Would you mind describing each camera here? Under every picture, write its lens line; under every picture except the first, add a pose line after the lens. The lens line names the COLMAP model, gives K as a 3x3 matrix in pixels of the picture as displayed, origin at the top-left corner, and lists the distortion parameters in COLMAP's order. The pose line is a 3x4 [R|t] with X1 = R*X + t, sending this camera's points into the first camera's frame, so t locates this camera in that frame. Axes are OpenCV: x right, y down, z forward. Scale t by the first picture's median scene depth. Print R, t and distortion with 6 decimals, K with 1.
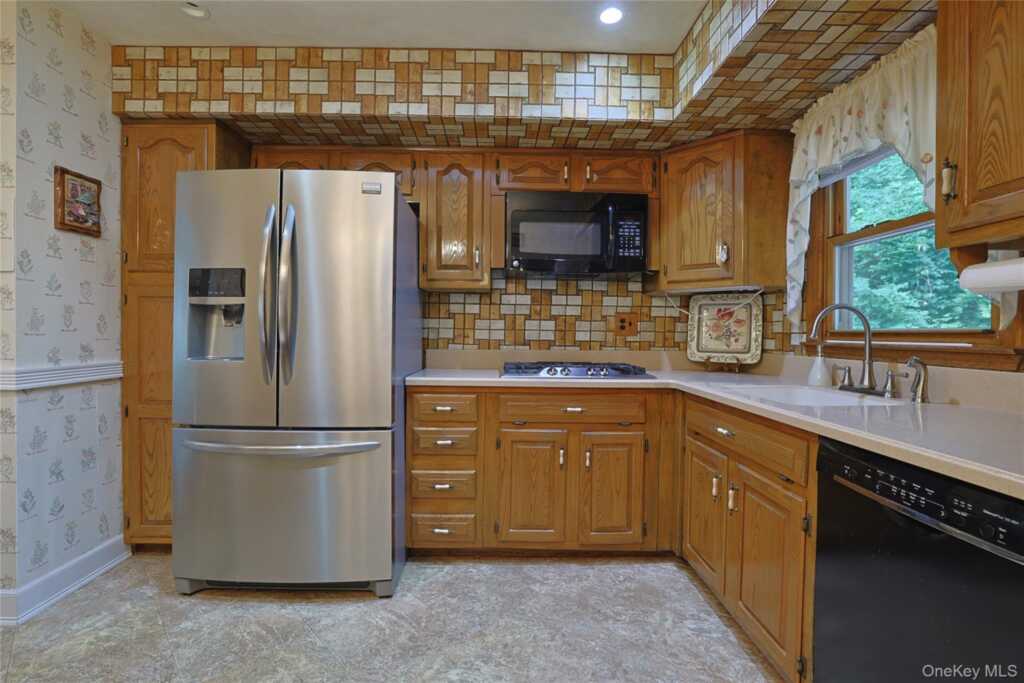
lens RADIAL K [[463.2, 0, 504.2], [0, 463.2, 338.1], [0, 0, 1]] dist [-0.040018, 0.010553]
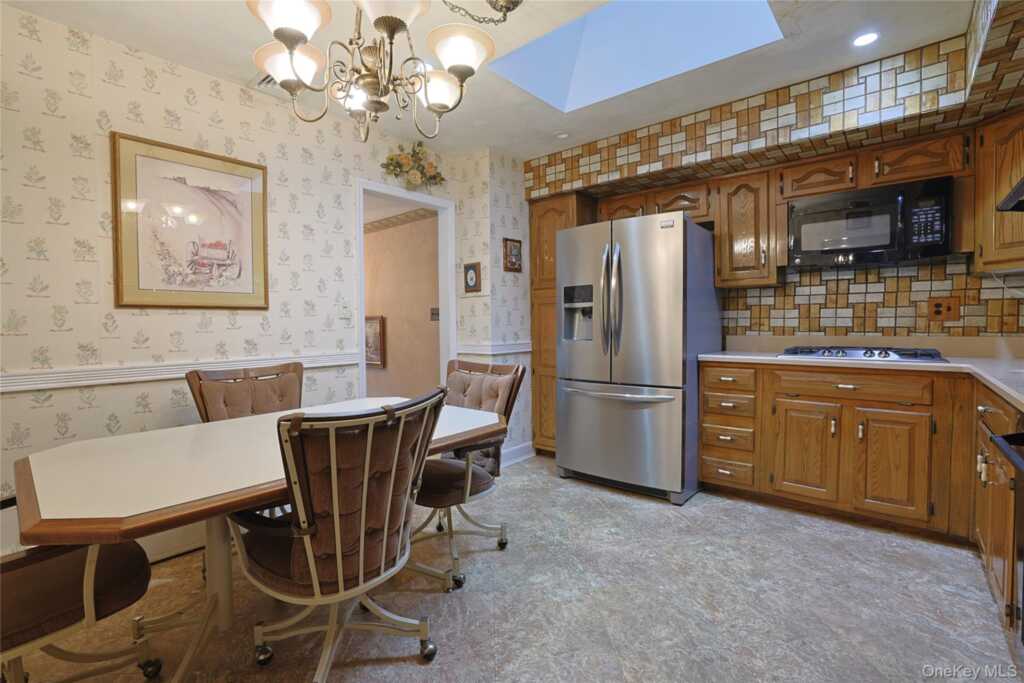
lens RADIAL K [[463.2, 0, 515.6], [0, 463.2, 335.3], [0, 0, 1]] dist [-0.040018, 0.010553]
pose [[0.755006, -0.001912, -0.655715, 0.272820], [0.008690, 0.999937, 0.007089, 0.013304], [0.655660, -0.011050, 0.754975, -0.378977]]
